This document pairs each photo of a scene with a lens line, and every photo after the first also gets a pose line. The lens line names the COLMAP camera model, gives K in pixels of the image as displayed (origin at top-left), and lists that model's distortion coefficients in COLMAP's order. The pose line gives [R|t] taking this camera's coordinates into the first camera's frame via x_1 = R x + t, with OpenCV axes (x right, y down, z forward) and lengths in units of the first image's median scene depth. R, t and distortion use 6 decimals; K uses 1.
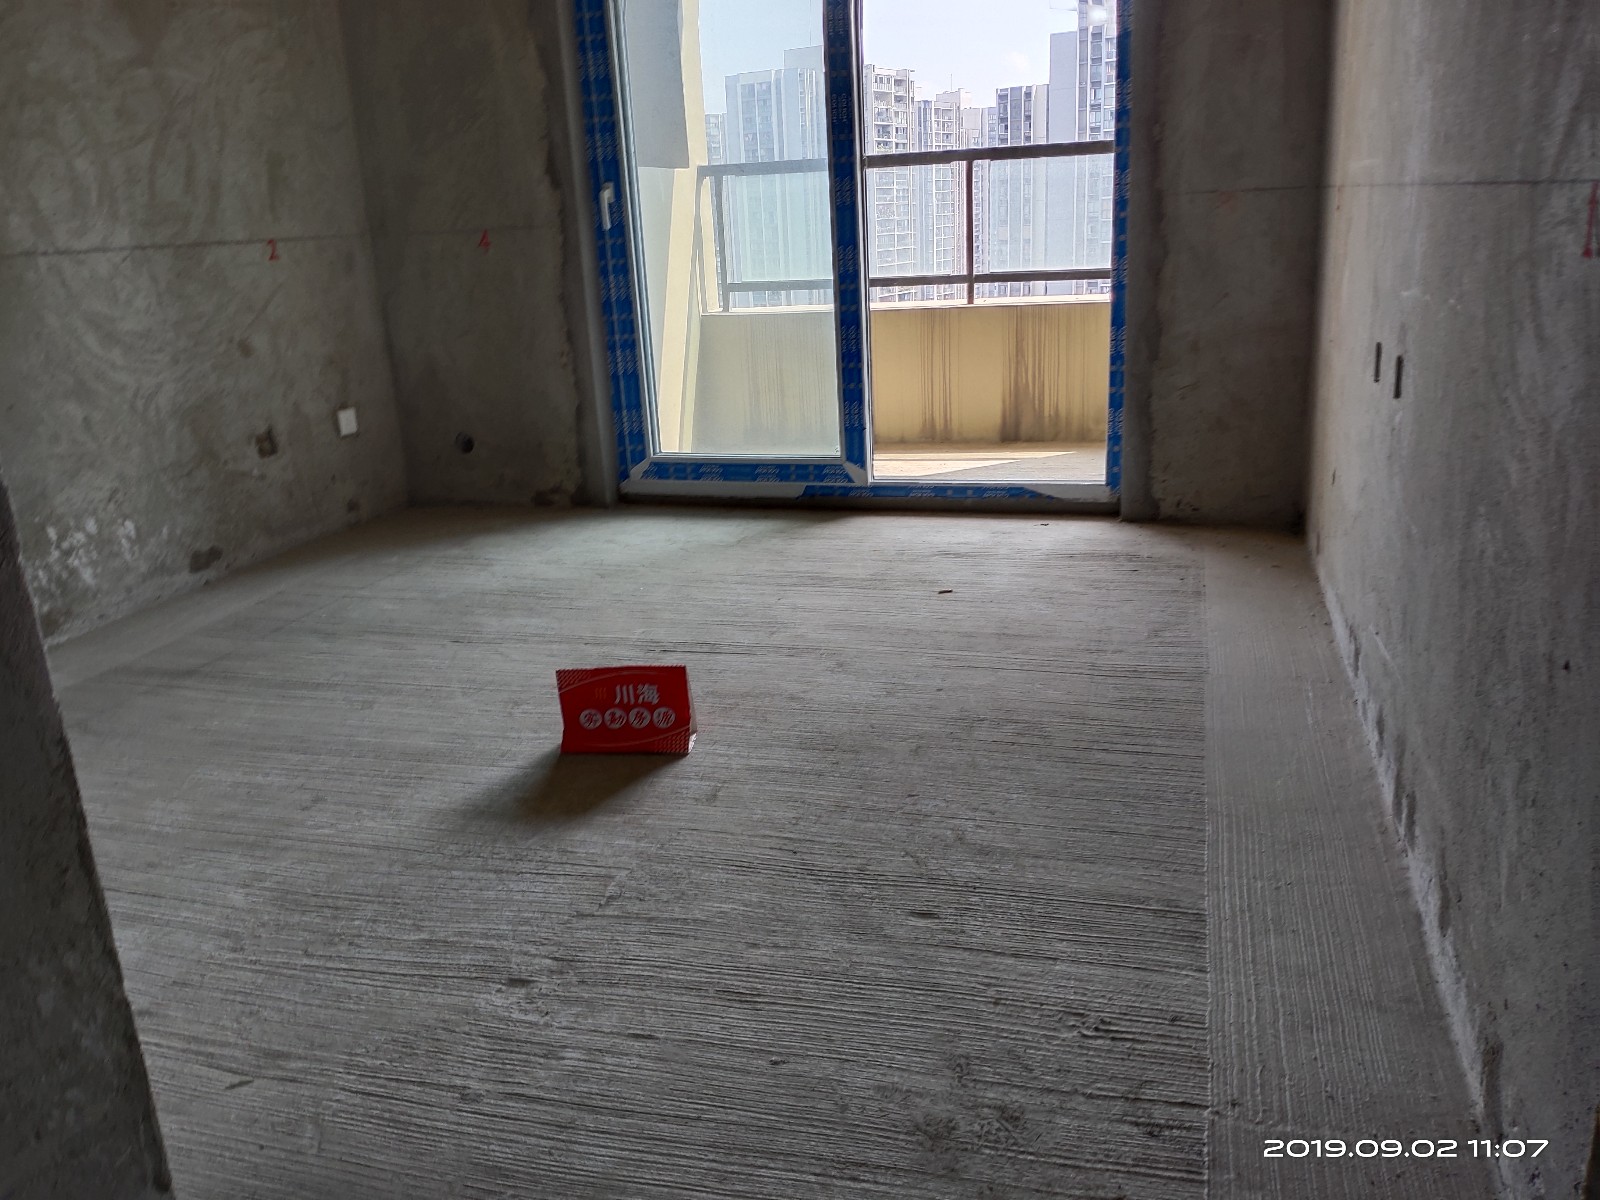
lens RADIAL K [[1341.4, 0, 783.4], [0, 1341.4, 600.8], [0, 0, 1]] dist [0.135105, -0.228977]
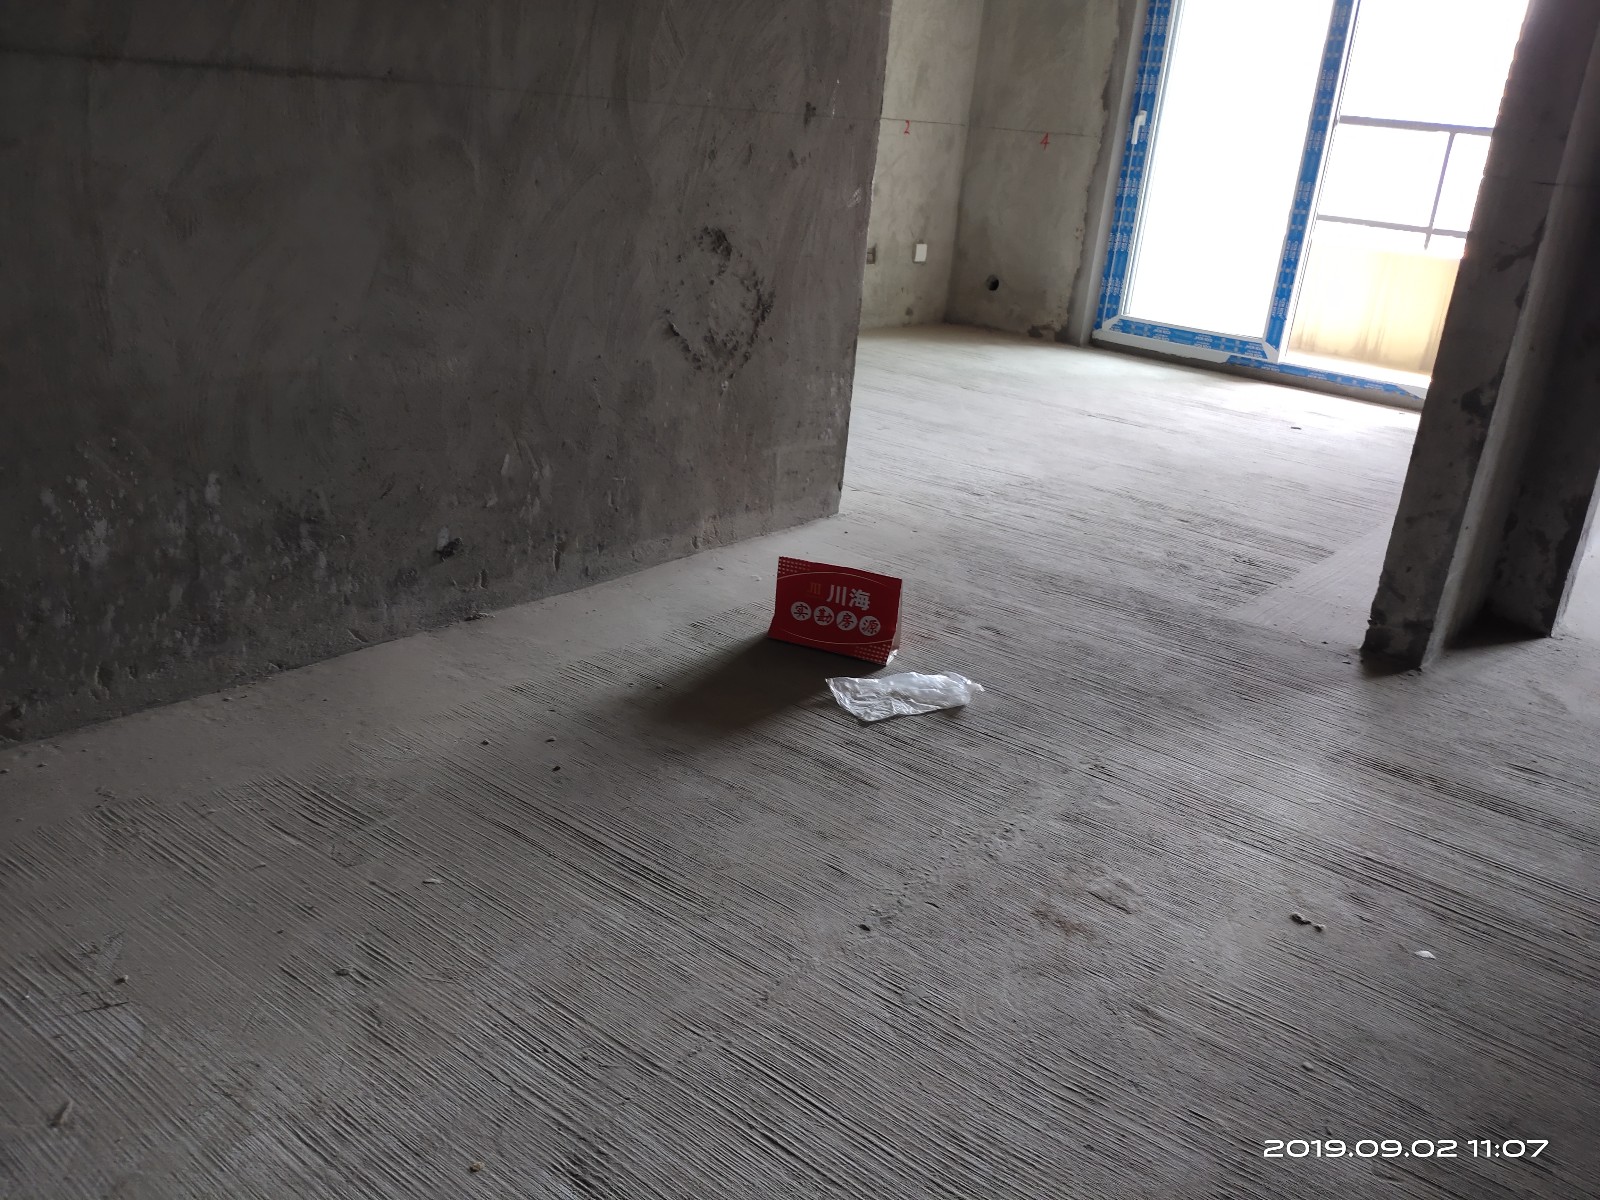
lens RADIAL K [[1341.4, 0, 783.4], [0, 1341.4, 600.8], [0, 0, 1]] dist [0.135105, -0.228977]
pose [[0.917552, 0.254099, -0.305830, 0.085785], [-0.234769, 0.966989, 0.099070, 0.122536], [0.320908, -0.019103, 0.946918, -0.441059]]
